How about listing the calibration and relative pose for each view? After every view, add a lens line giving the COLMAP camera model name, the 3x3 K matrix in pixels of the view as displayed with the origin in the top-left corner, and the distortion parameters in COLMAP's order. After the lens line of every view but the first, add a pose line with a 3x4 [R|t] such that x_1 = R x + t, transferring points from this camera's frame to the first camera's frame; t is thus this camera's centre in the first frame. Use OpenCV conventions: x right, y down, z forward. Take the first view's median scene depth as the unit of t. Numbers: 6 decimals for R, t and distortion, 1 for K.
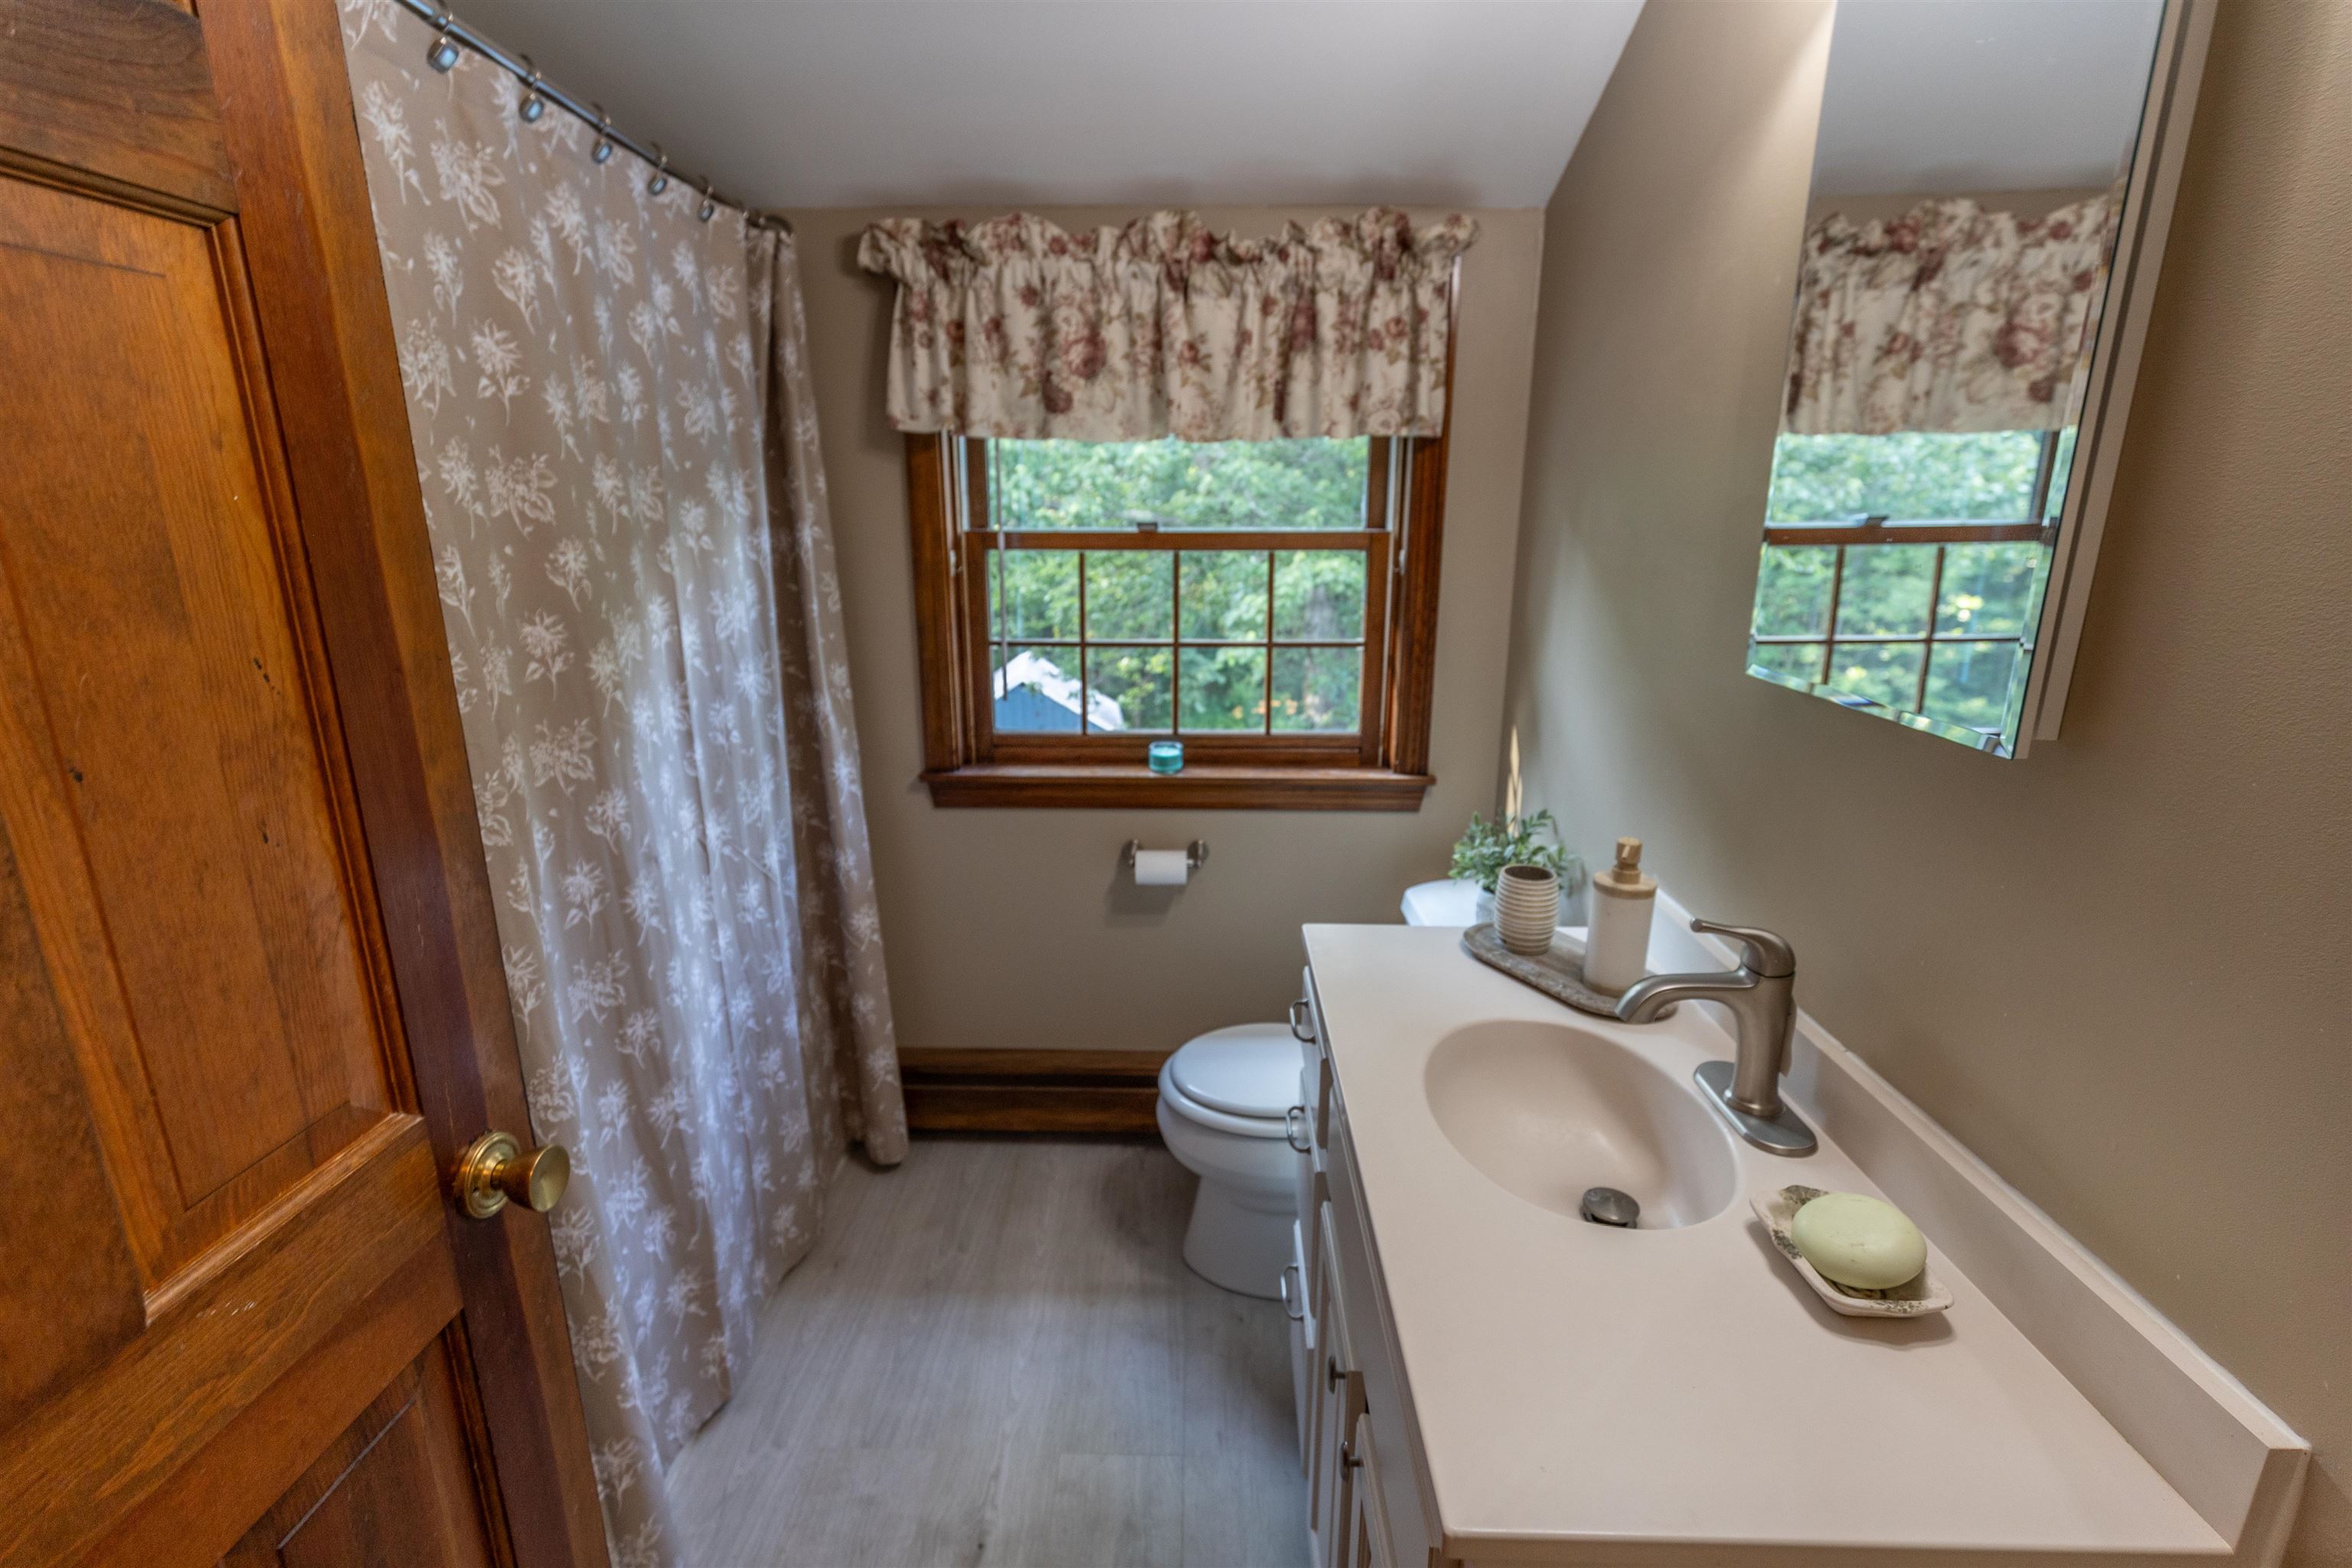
lens RADIAL K [[1043.7, 0, 1163.3], [0, 1043.7, 781.2], [0, 0, 1]] dist [0.004612, -0.001356]
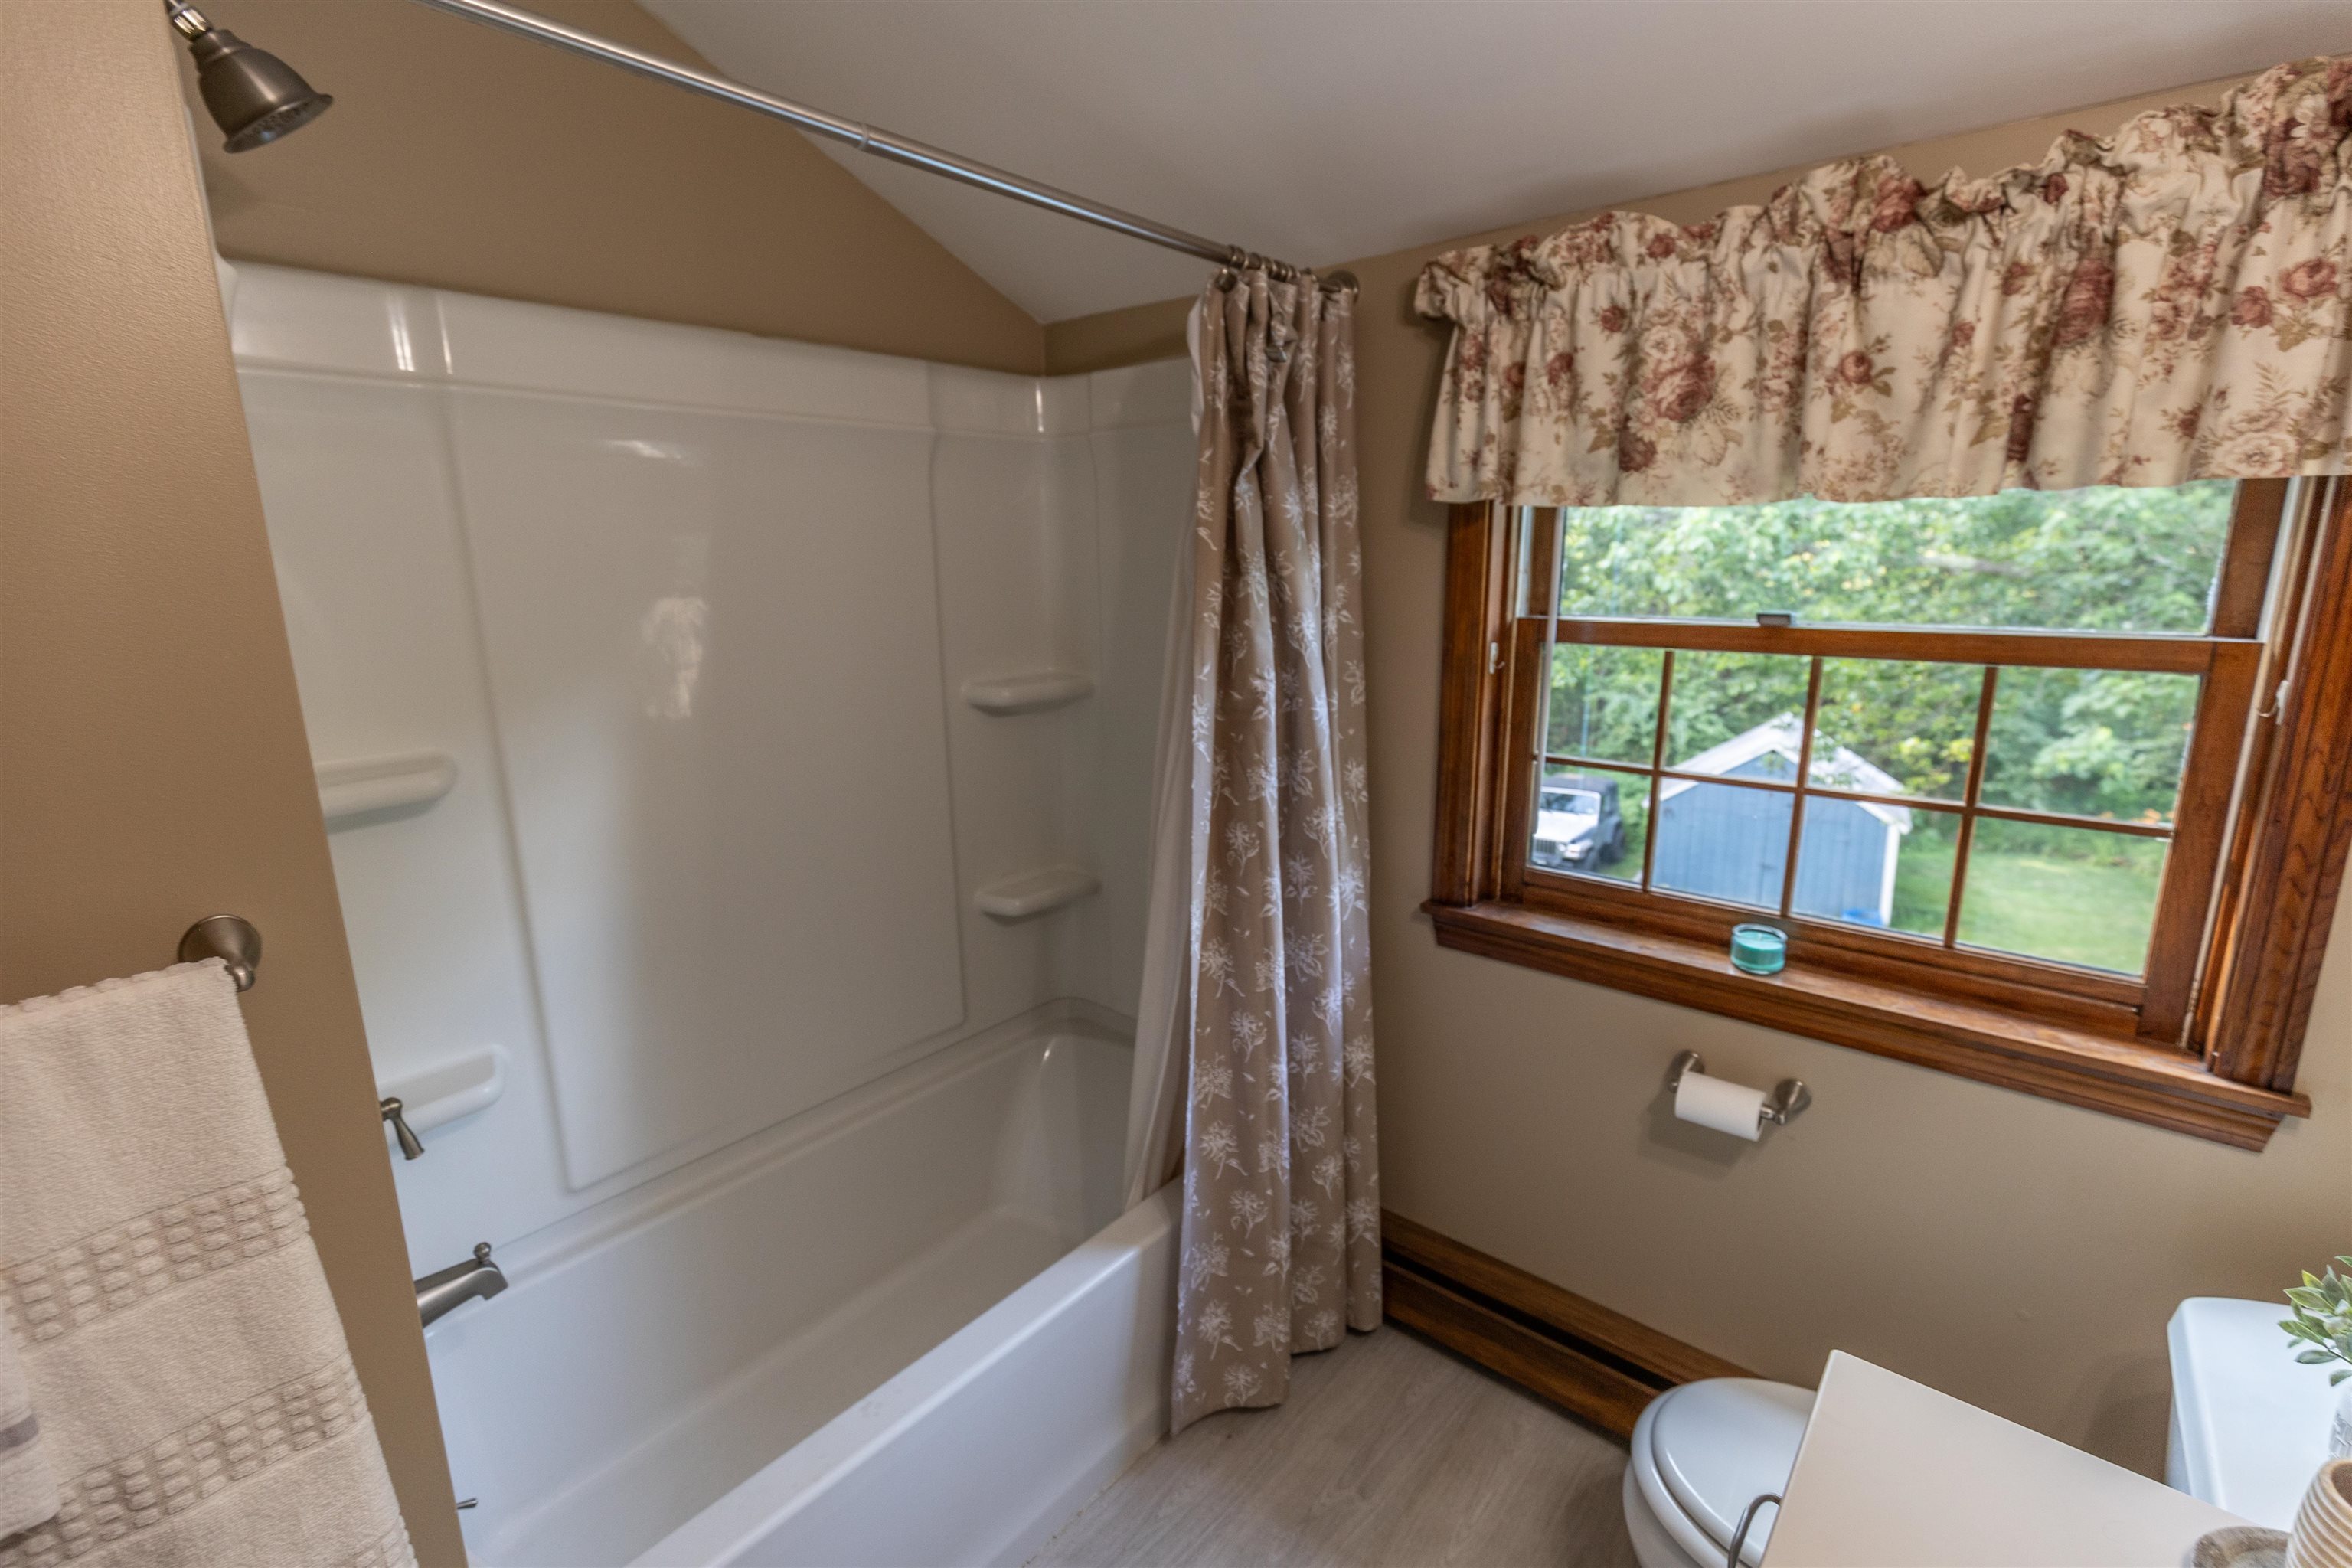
lens RADIAL K [[1043.7, 0, 1177.2], [0, 1043.7, 781.3], [0, 0, 1]] dist [0.004612, -0.001356]
pose [[0.779056, 0.127984, -0.613752, 0.130557], [-0.149265, 0.988656, 0.016696, -0.099246], [0.608927, 0.078605, 0.789322, 0.236671]]
